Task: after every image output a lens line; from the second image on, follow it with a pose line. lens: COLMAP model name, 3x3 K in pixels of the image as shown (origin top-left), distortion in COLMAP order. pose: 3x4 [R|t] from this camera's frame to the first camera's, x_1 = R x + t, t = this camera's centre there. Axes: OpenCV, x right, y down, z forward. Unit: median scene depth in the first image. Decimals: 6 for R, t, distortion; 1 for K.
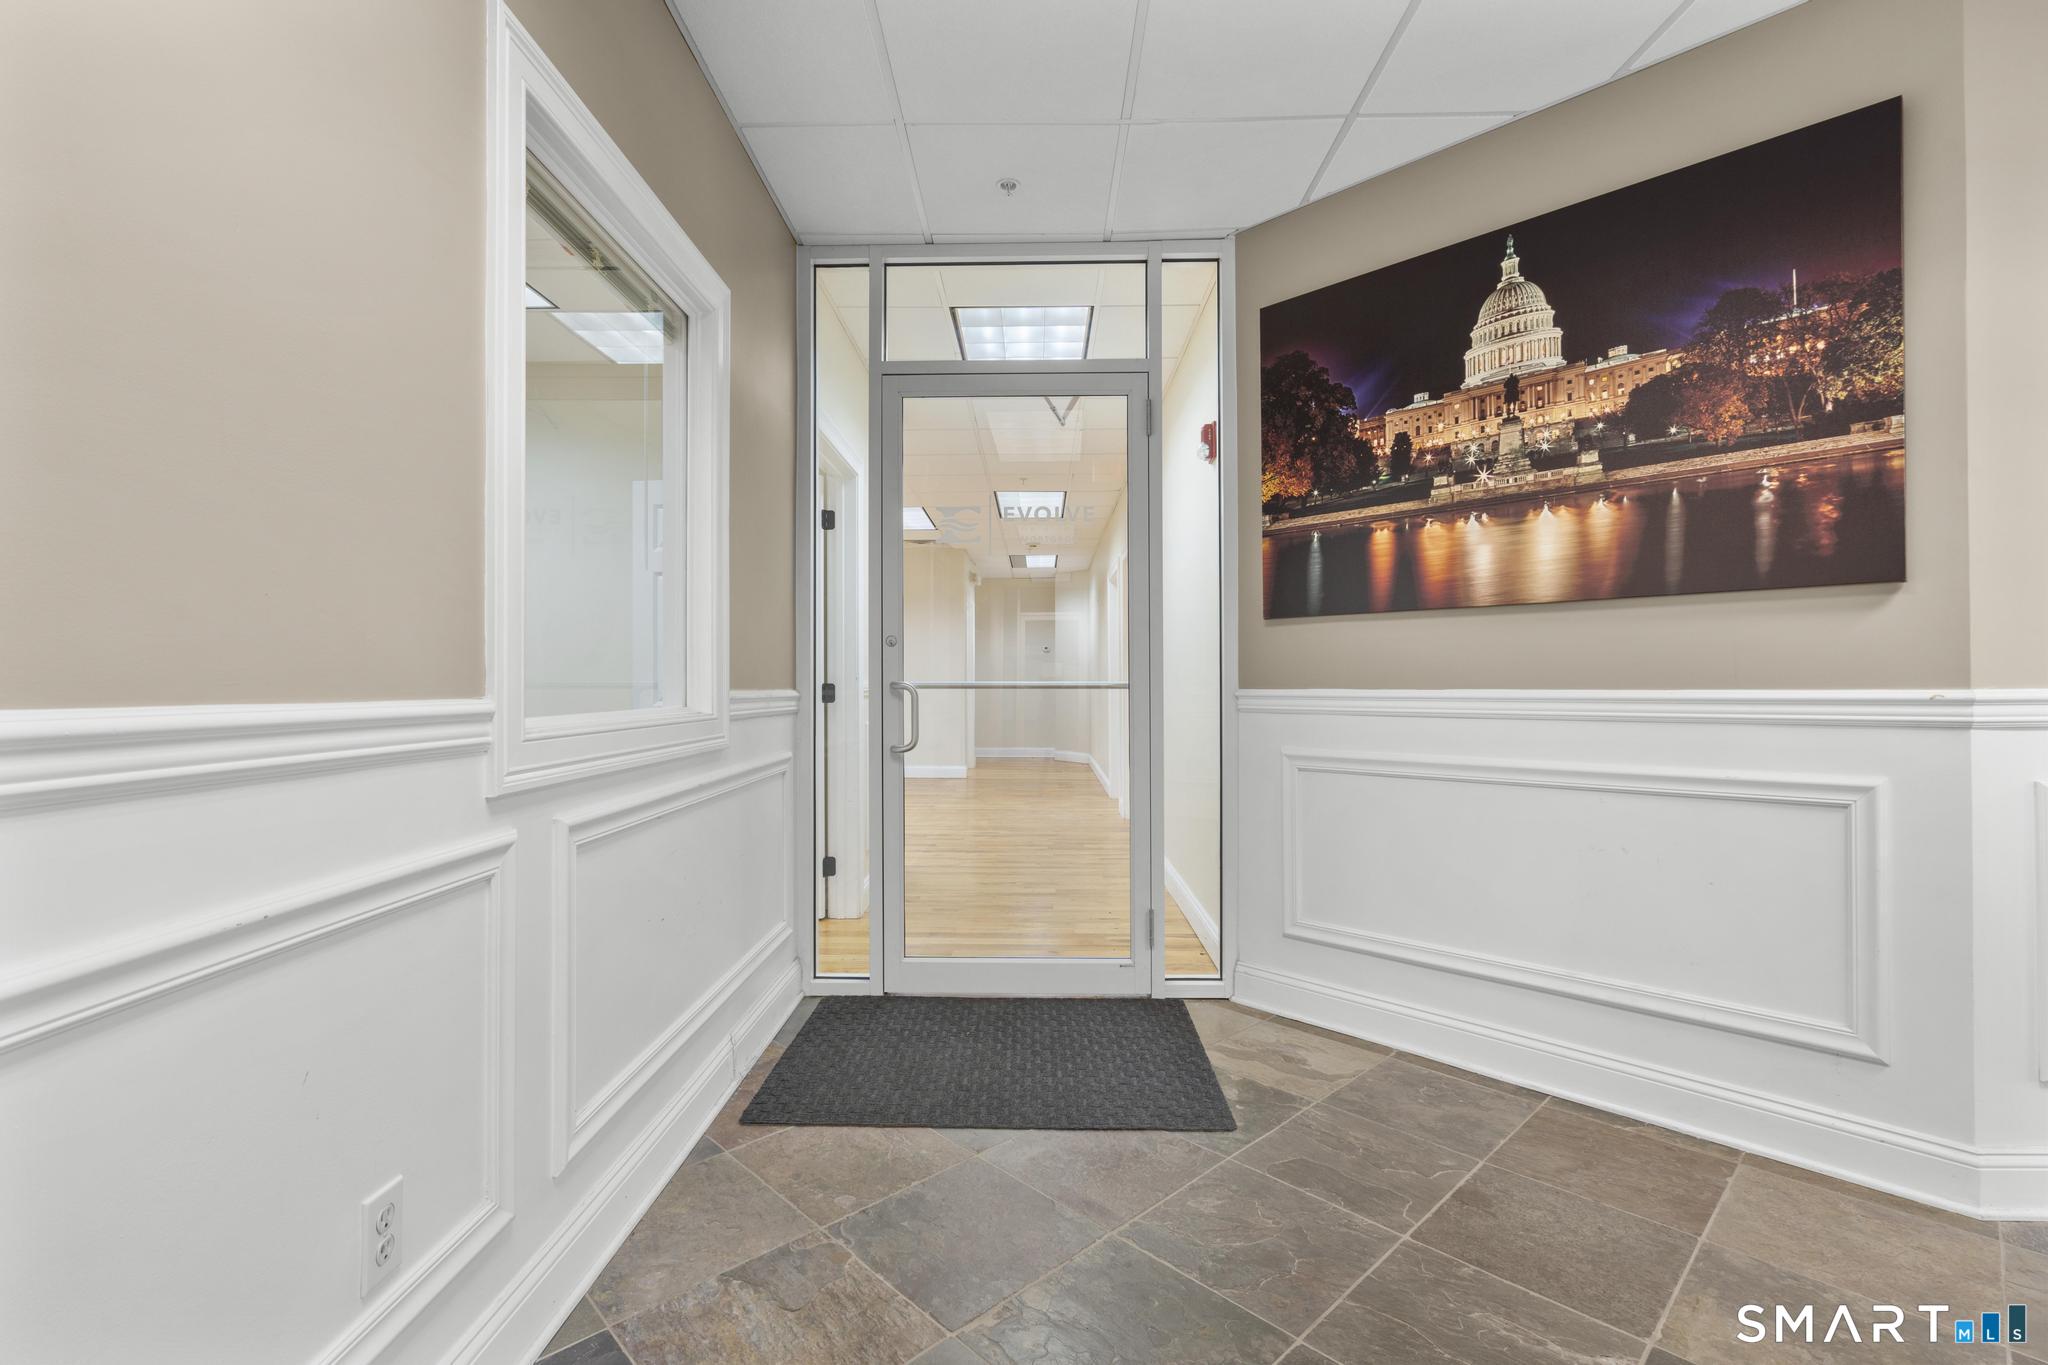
lens RADIAL K [[925.8, 0, 1026.6], [0, 925.8, 677.8], [0, 0, 1]] dist [-0.006533, 0.003194]
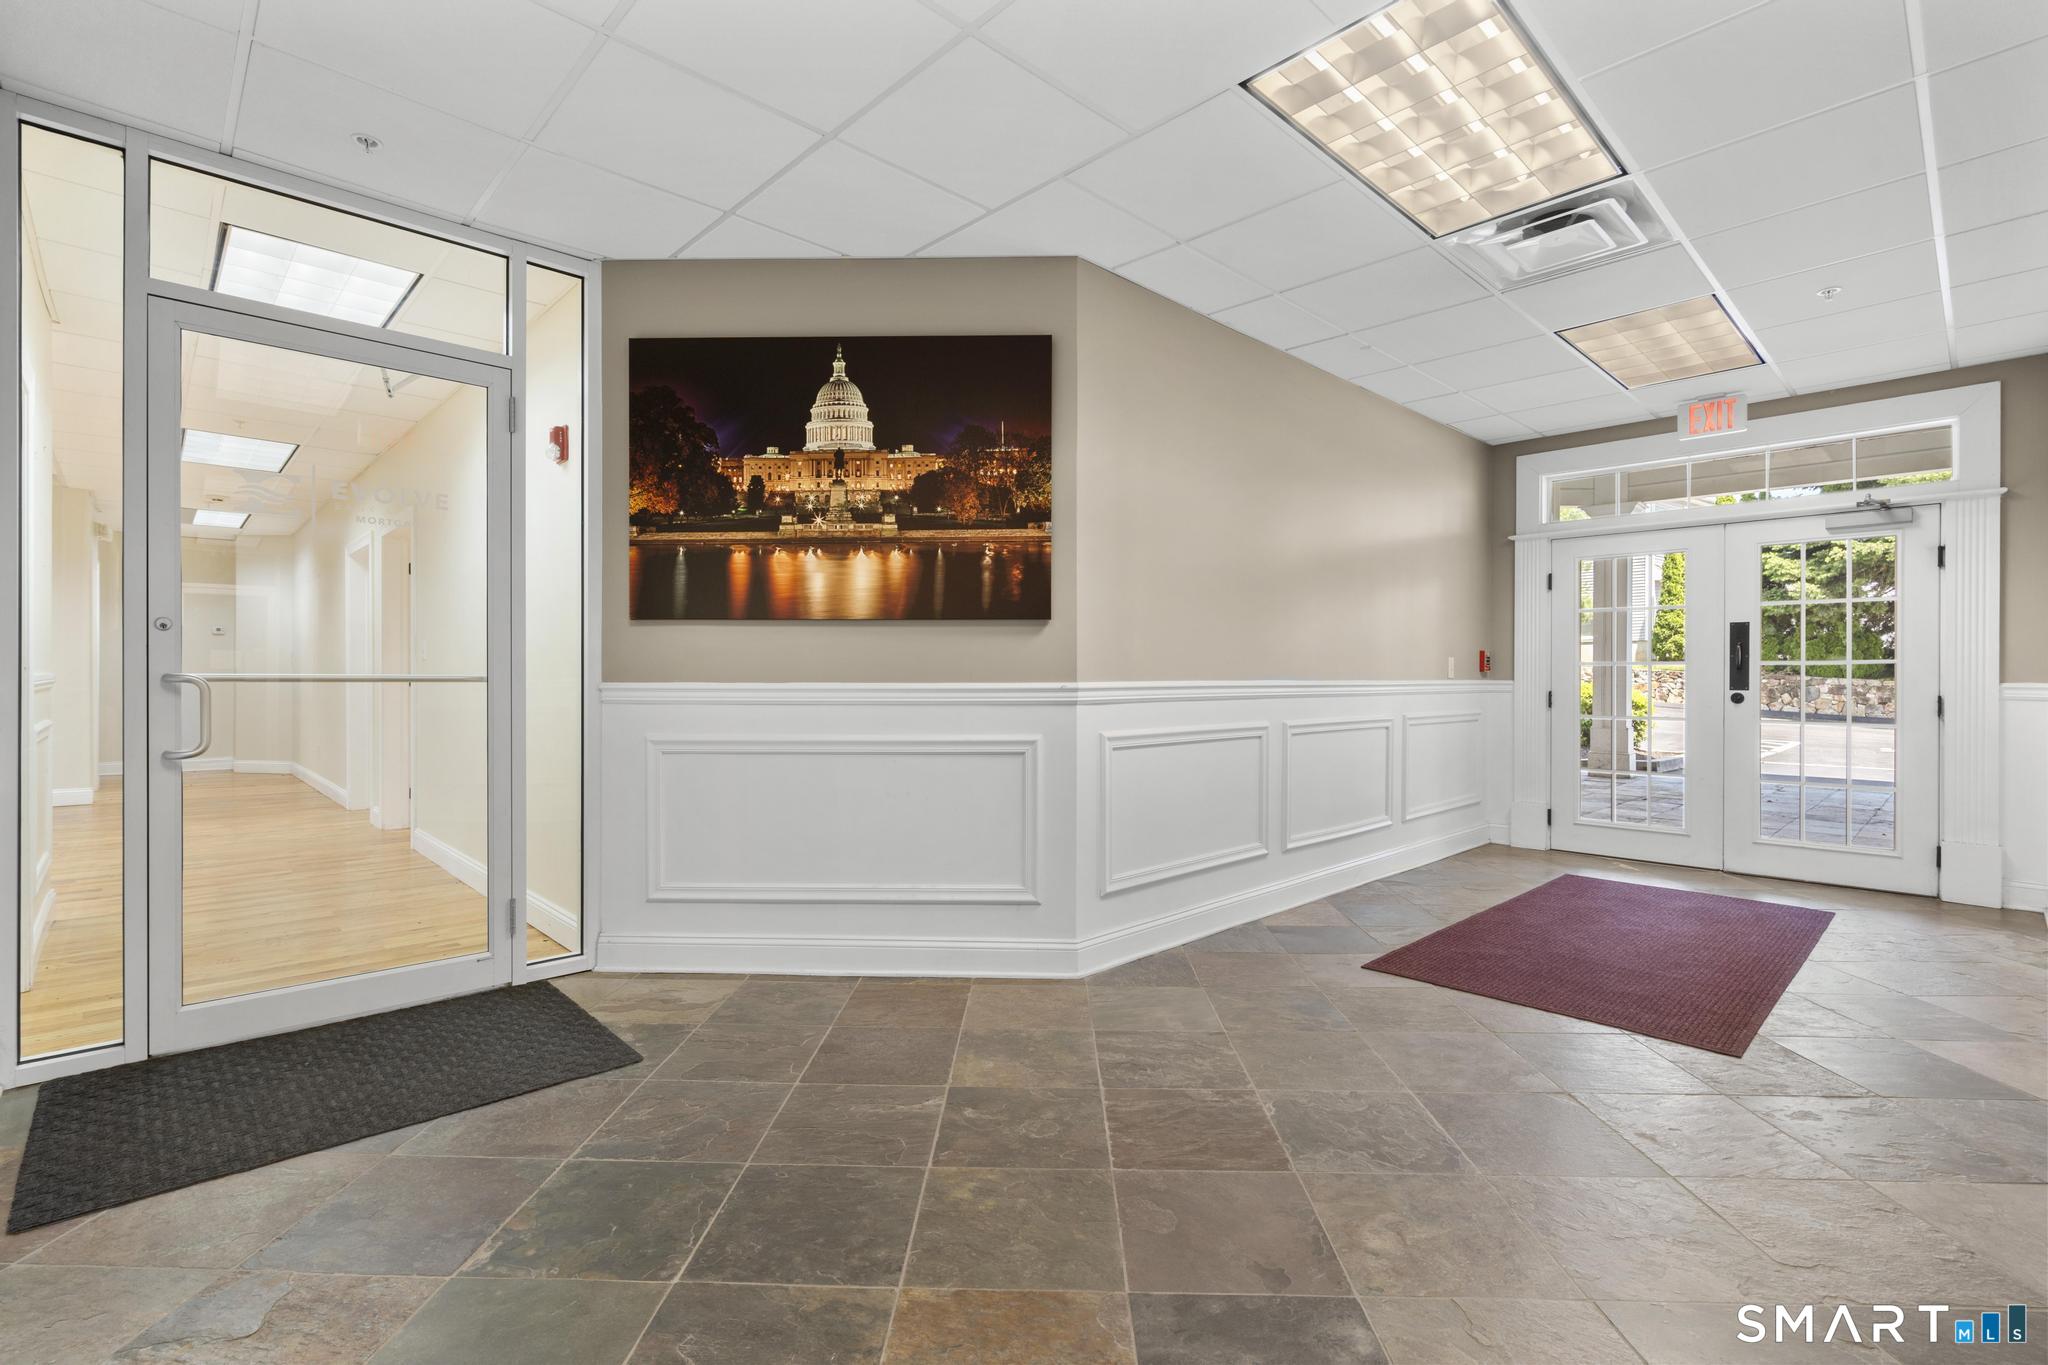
lens RADIAL K [[925.8, 0, 1026.6], [0, 925.8, 677.8], [0, 0, 1]] dist [-0.006533, 0.003194]
pose [[0.710616, 0.003061, 0.703574, -0.219184], [-0.007989, 0.999961, 0.003718, -0.001546], [-0.703535, -0.008263, 0.710613, -0.144779]]
